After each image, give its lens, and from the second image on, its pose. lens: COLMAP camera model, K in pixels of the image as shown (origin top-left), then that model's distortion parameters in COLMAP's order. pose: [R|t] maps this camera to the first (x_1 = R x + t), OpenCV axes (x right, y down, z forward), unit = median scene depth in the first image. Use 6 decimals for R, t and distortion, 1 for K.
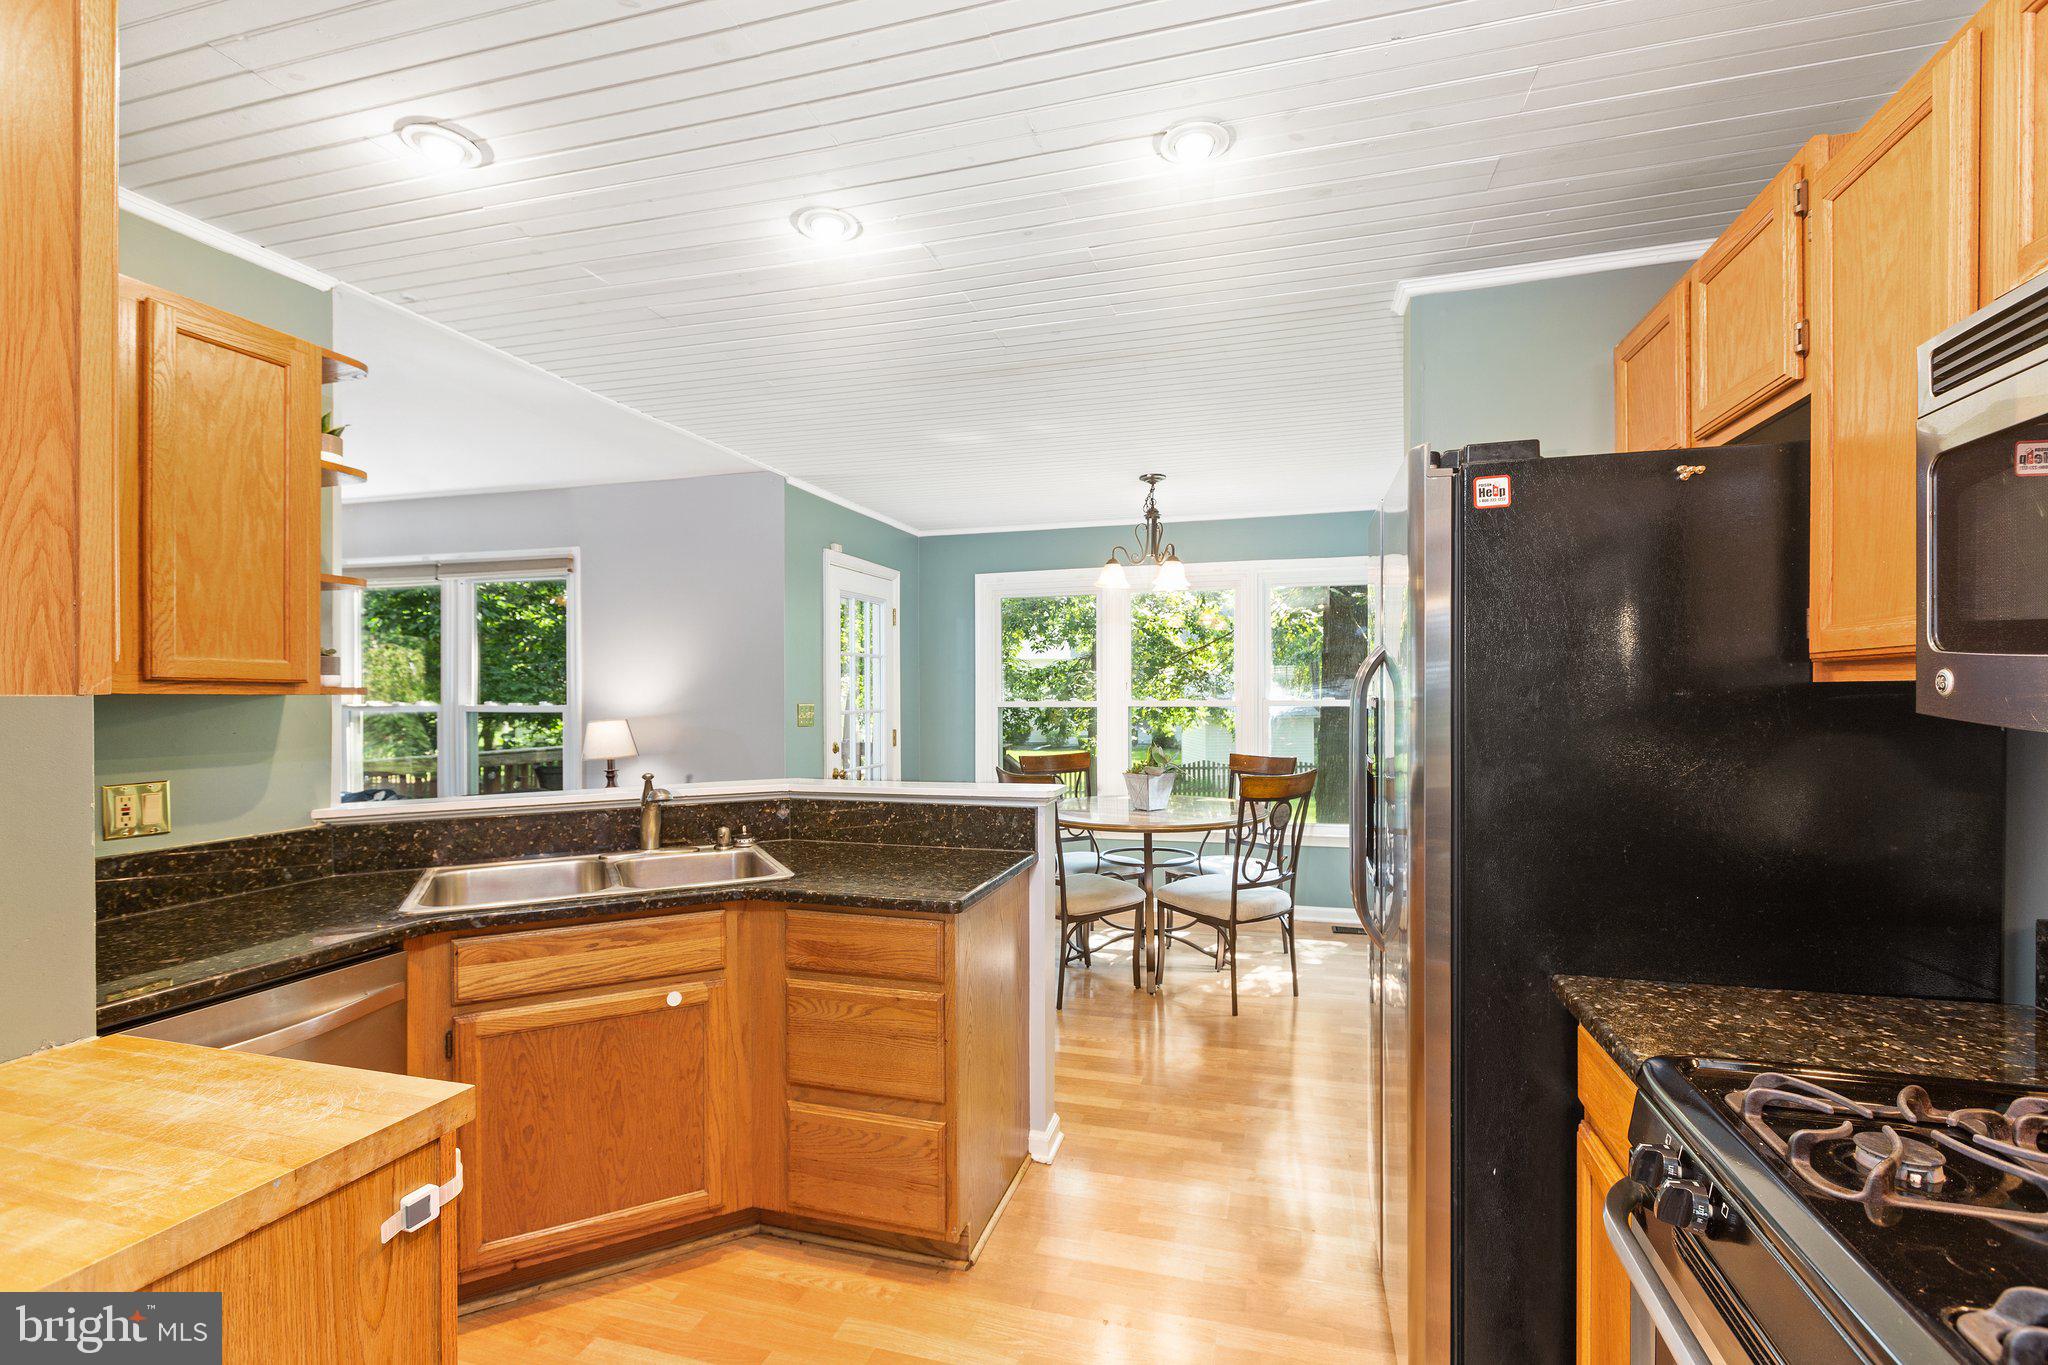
lens RADIAL K [[922.6, 0, 1027.5], [0, 922.6, 685.9], [0, 0, 1]] dist [-0.004709, -0.000757]
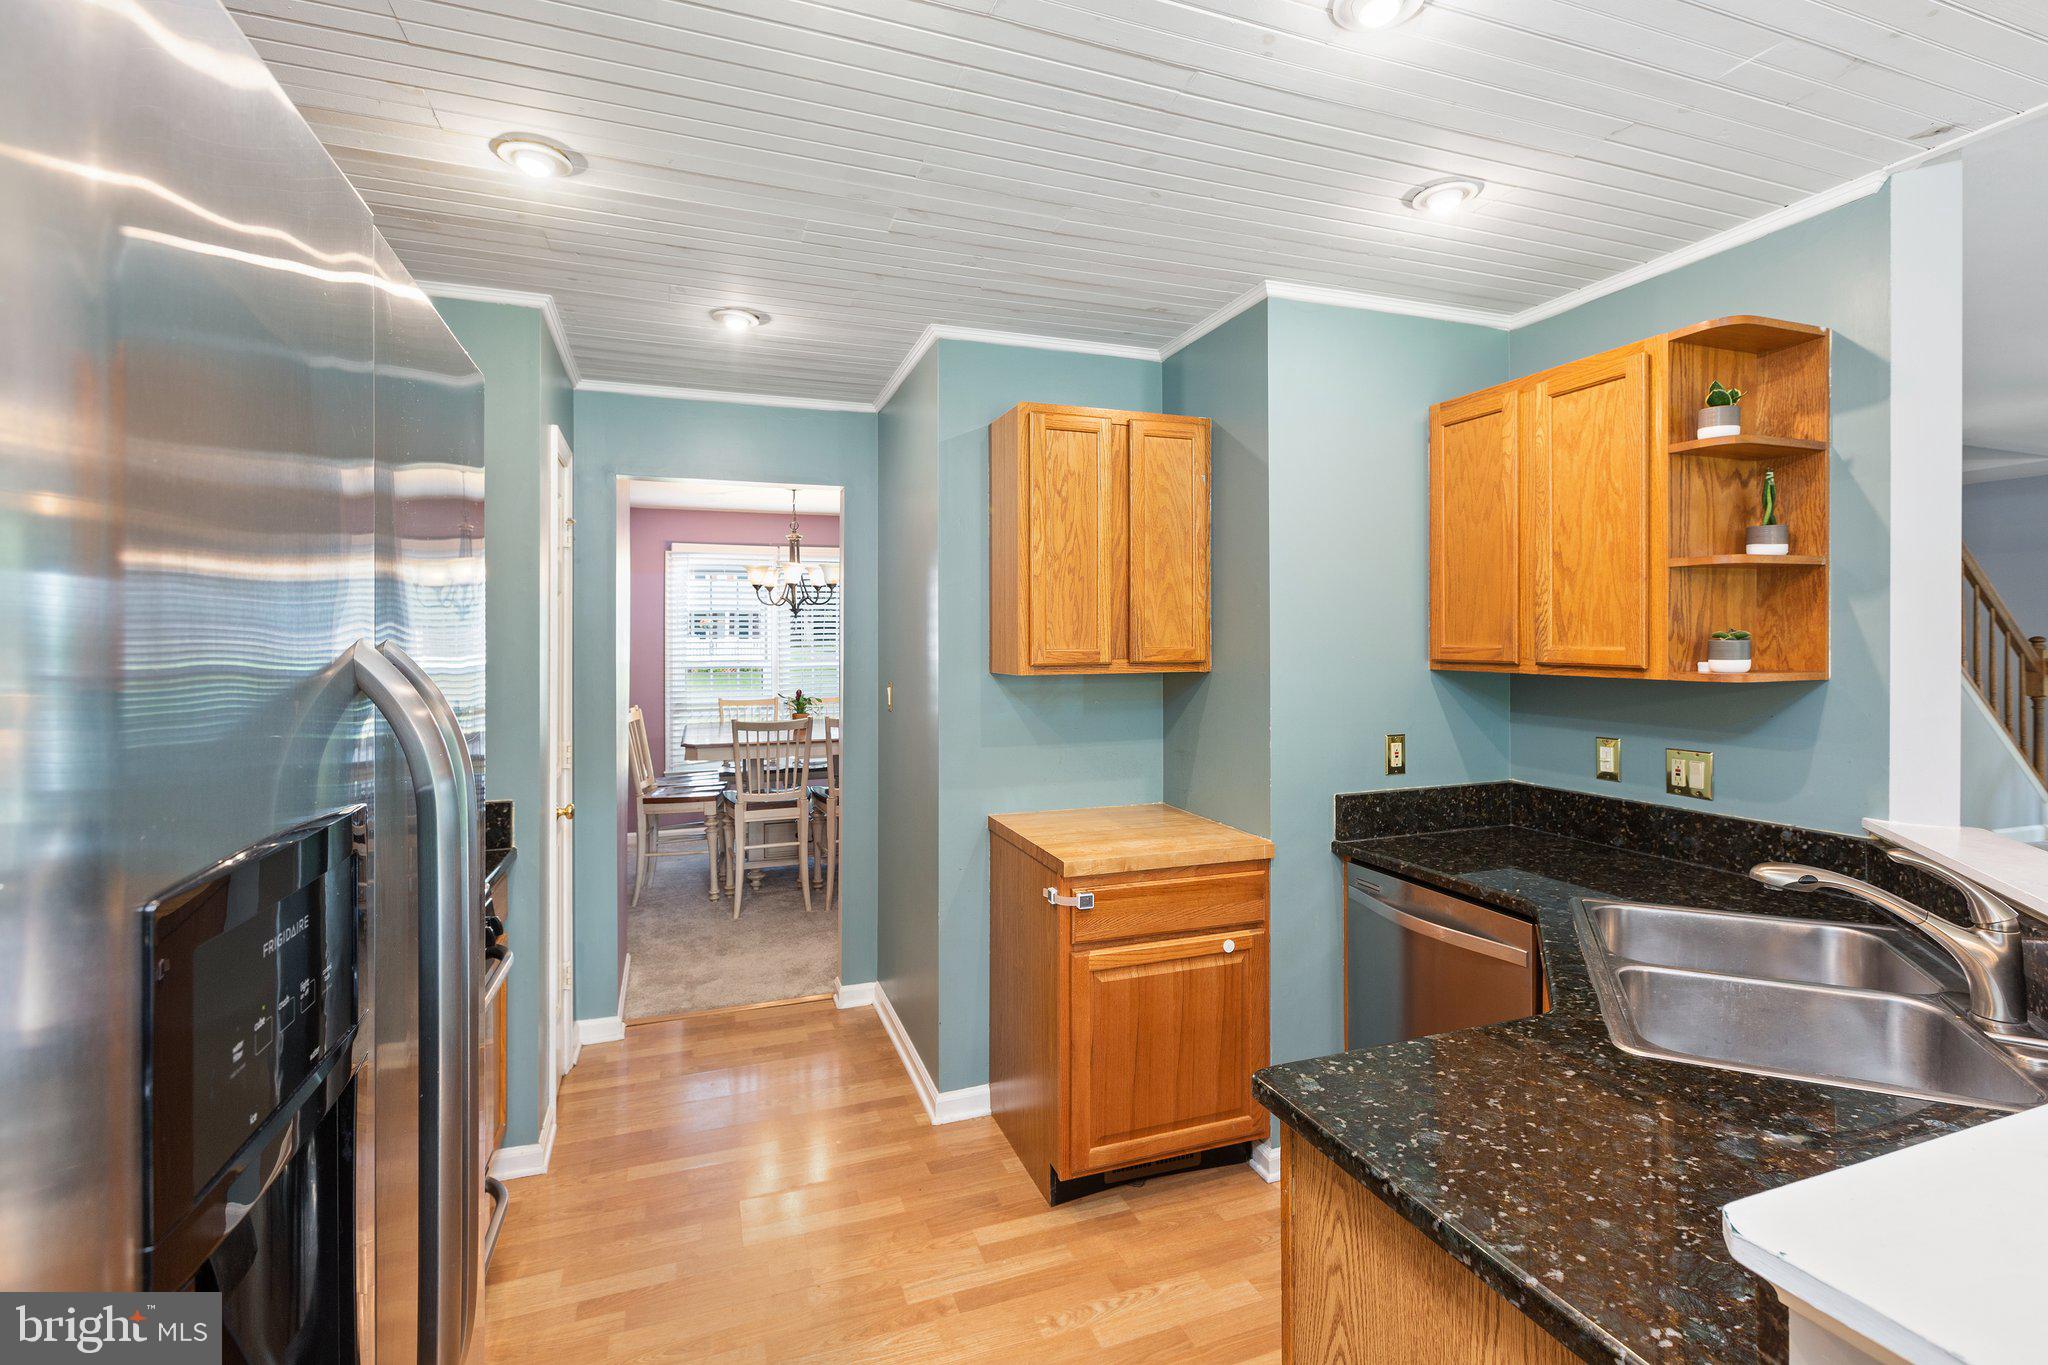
lens RADIAL K [[922.6, 0, 1027.4], [0, 922.6, 669.0], [0, 0, 1]] dist [-0.004709, -0.000757]
pose [[-0.806756, 0.007303, -0.590840, 0.430083], [0.001865, 0.999950, 0.009814, -0.013497], [0.590882, 0.006815, -0.806729, 1.526087]]
